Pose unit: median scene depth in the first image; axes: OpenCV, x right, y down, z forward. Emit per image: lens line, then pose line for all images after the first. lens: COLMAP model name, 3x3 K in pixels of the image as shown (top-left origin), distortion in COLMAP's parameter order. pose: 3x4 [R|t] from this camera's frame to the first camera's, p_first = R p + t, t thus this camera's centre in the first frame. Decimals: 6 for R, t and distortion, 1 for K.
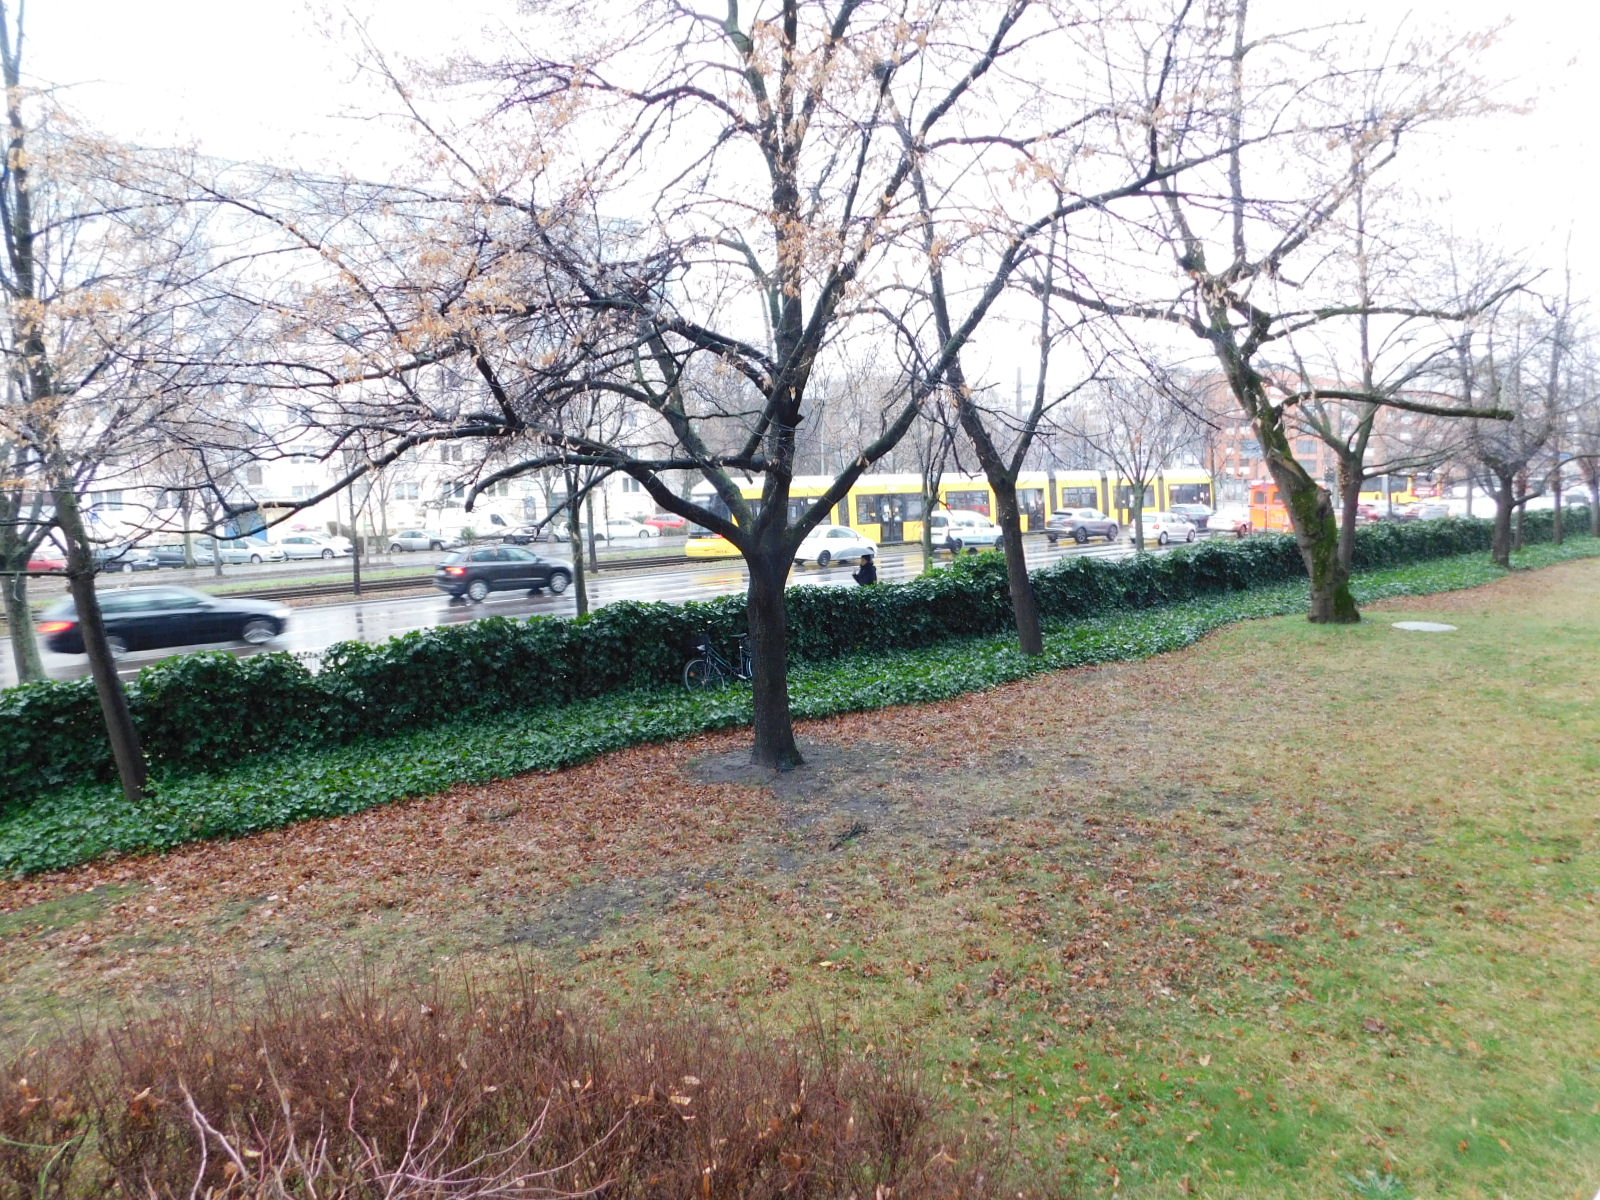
lens RADIAL K [[1067.2, 0, 793.1], [0, 1067.2, 596.7], [0, 0, 1]] dist [-0.010475, -0.002806]
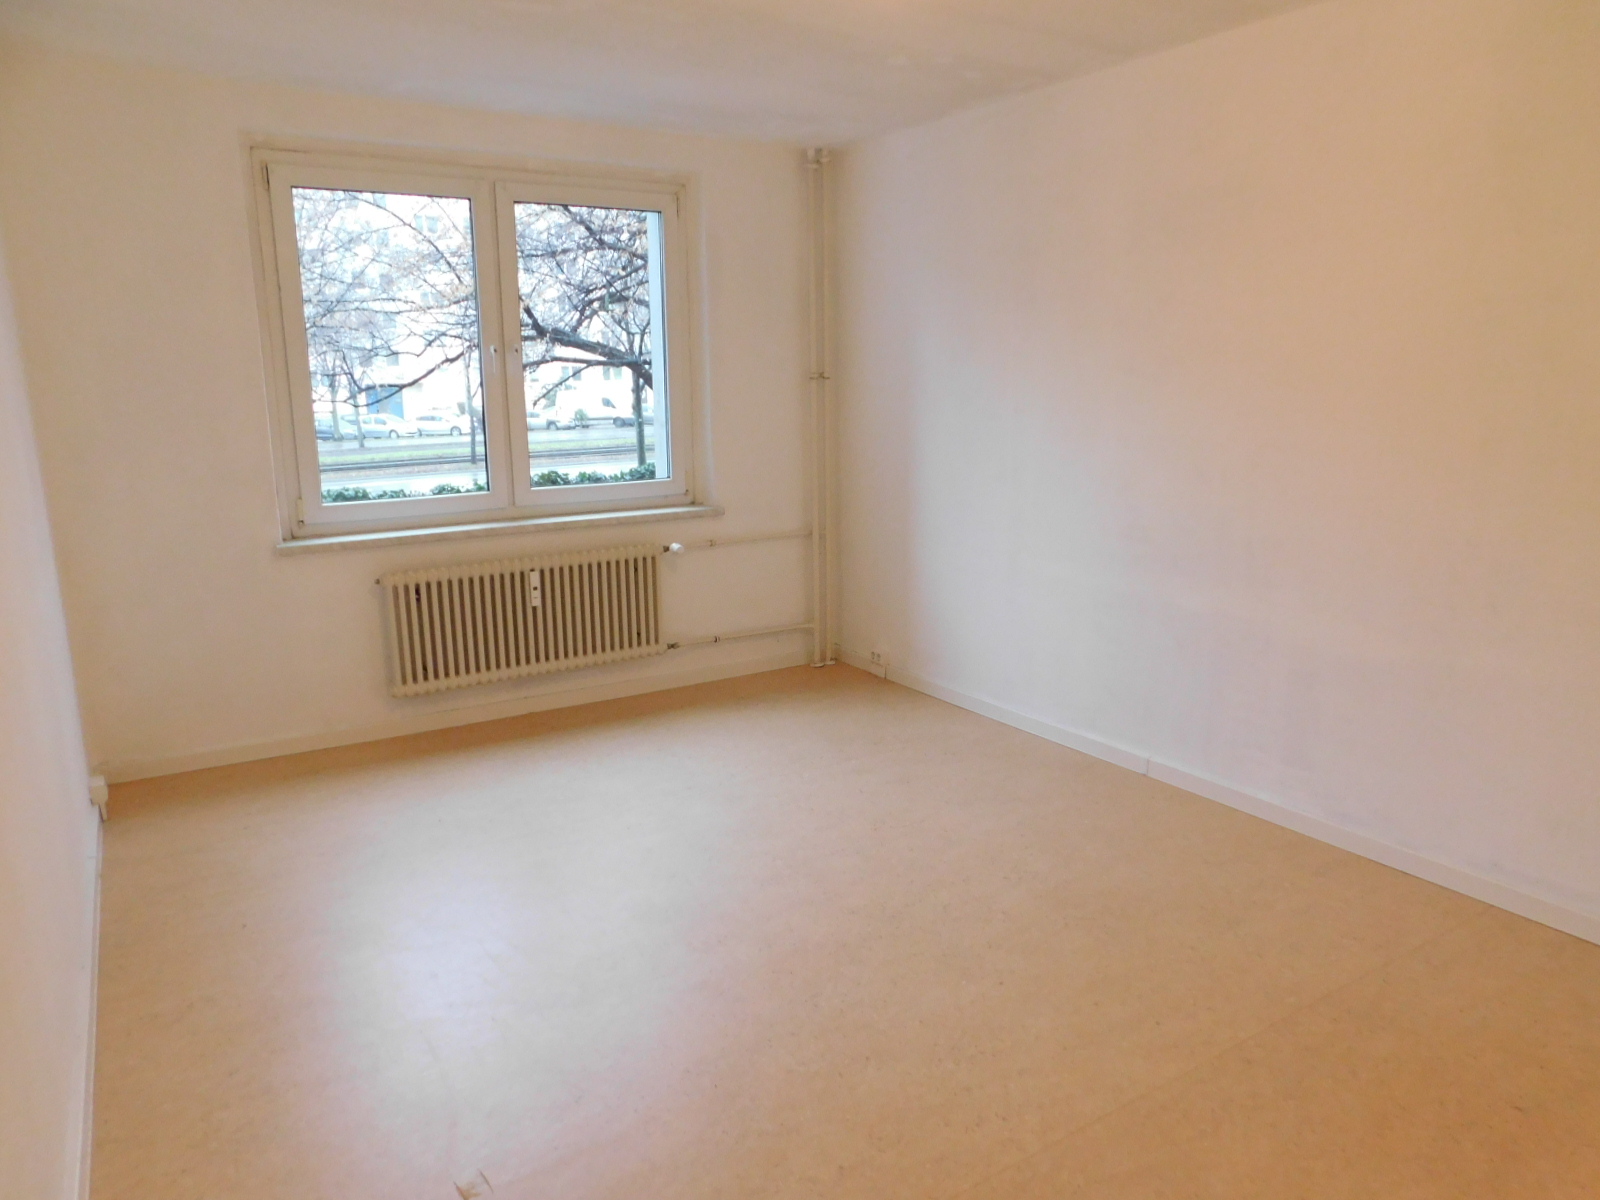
lens RADIAL K [[1067.2, 0, 807.5], [0, 1067.2, 599.2], [0, 0, 1]] dist [-0.010475, -0.002806]
pose [[0.994385, 0.036108, -0.099469, 0.050142], [-0.025454, 0.994001, 0.106369, 0.007517], [0.102713, -0.103240, 0.989339, -0.089340]]
